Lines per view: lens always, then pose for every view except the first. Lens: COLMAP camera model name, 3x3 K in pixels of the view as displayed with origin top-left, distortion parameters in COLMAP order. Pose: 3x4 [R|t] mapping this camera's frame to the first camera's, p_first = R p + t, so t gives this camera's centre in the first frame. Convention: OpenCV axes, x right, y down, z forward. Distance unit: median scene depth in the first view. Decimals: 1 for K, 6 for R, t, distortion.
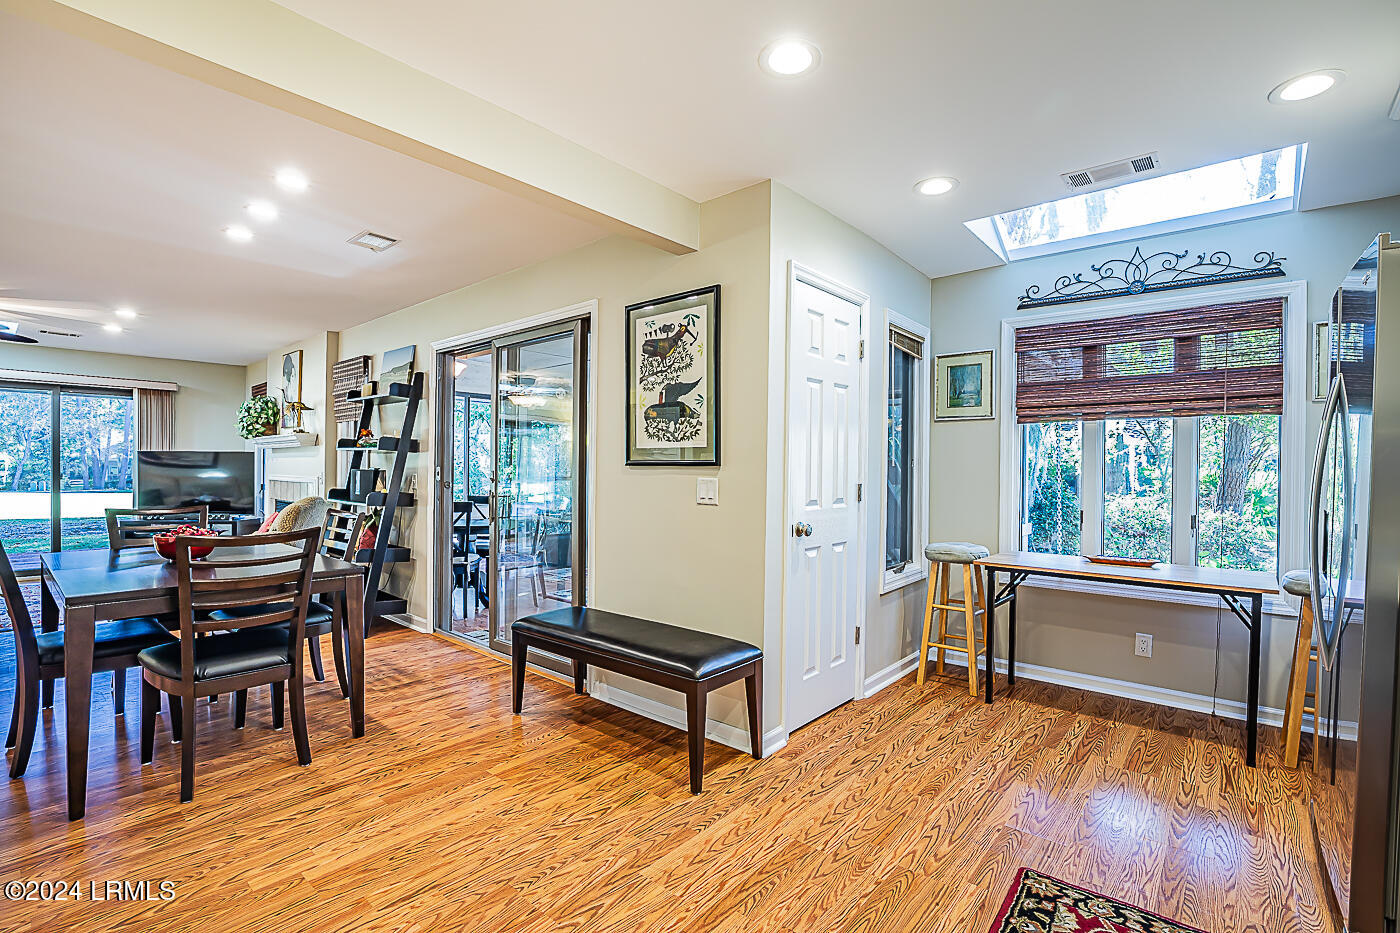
lens RADIAL K [[628.5, 0, 705.7], [0, 628.5, 466.9], [0, 0, 1]] dist [-0.022451, 0.000017]
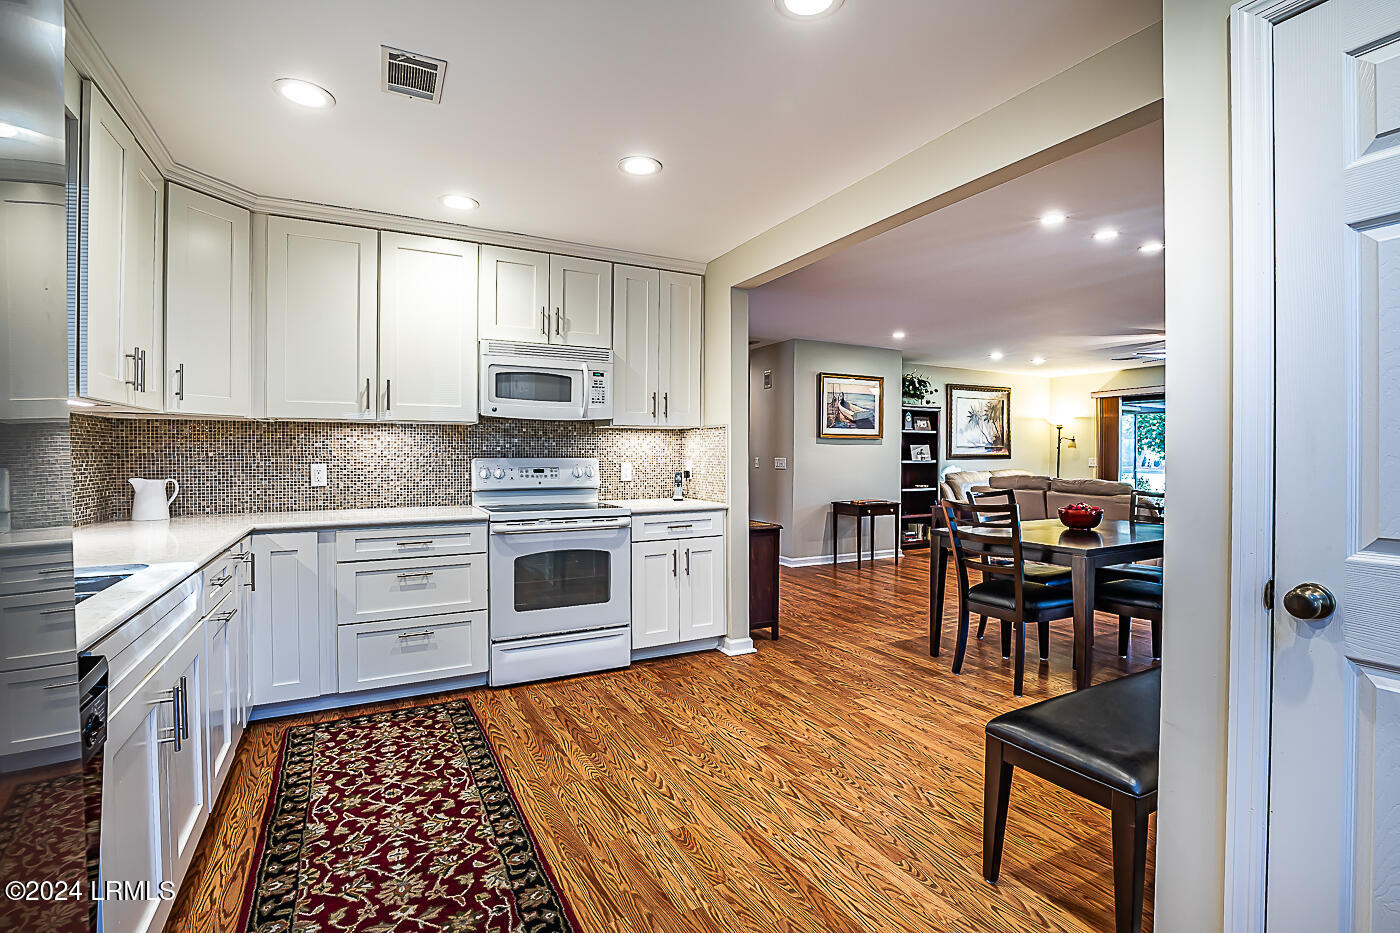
lens RADIAL K [[651.9, 0, 710.6], [0, 651.9, 470.1], [0, 0, 1]] dist [-0.022724, 0.000363]
pose [[-0.345742, 0.014215, -0.938222, 1.008853], [-0.005896, 0.999833, 0.017321, 0.027848], [0.938311, 0.011521, -0.345601, 1.175544]]
